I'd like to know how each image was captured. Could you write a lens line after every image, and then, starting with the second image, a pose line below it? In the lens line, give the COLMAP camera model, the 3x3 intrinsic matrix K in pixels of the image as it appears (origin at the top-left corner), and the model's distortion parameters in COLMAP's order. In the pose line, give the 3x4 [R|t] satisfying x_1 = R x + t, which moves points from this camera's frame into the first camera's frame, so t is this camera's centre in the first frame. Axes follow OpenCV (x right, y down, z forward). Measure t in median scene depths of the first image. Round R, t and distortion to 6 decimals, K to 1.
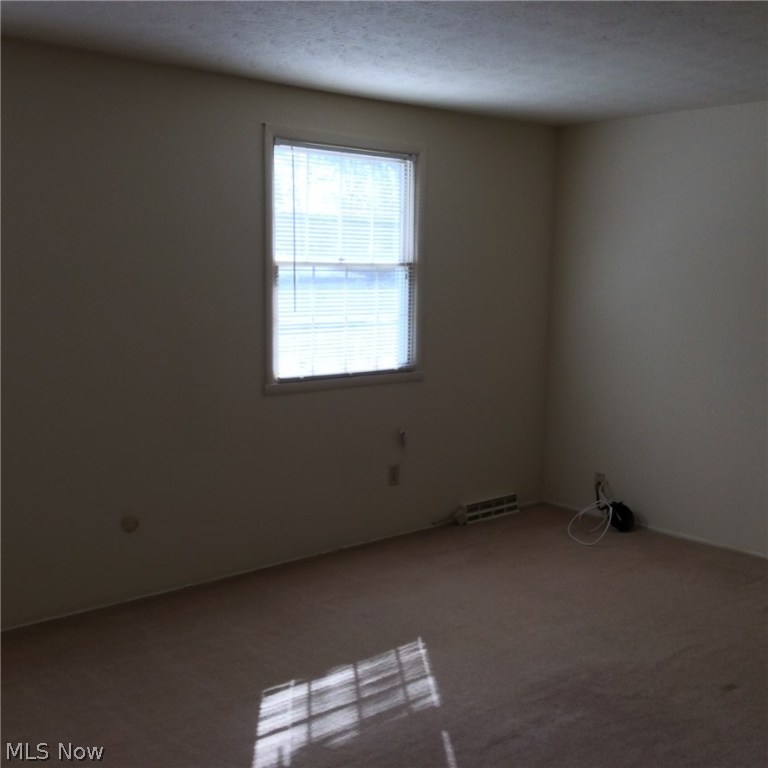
lens RADIAL K [[951.3, 0, 383.5], [0, 951.3, 405.6], [0, 0, 1]] dist [0.136049, -0.277369]
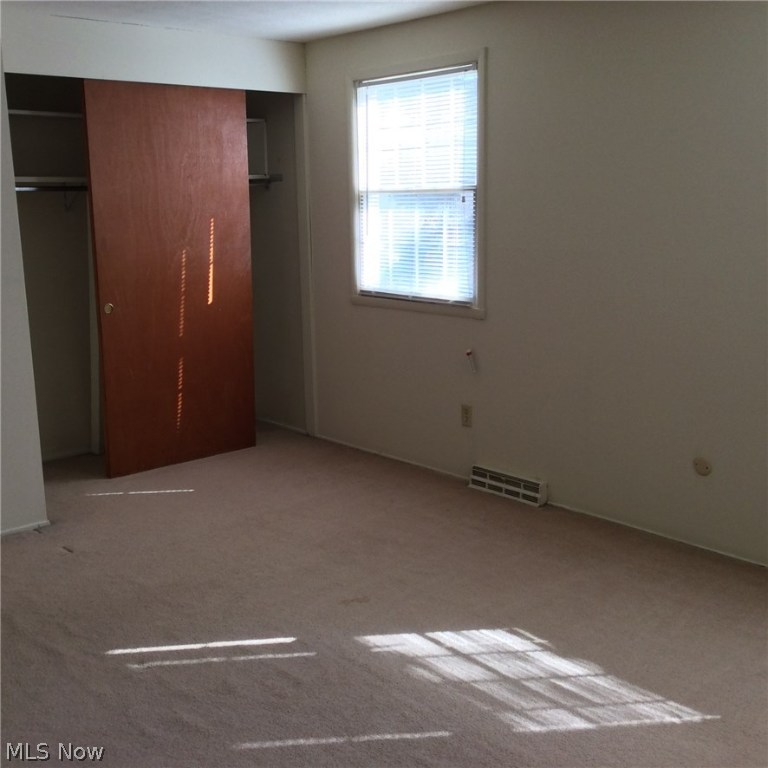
lens RADIAL K [[921.3, 0, 388.7], [0, 921.3, 384.1], [0, 0, 1]] dist [0.138098, -0.256476]
pose [[0.021202, 0.193615, -0.980848, 0.784829], [-0.132645, 0.972941, 0.189187, -0.113643], [0.990937, 0.126093, 0.046311, 0.821799]]
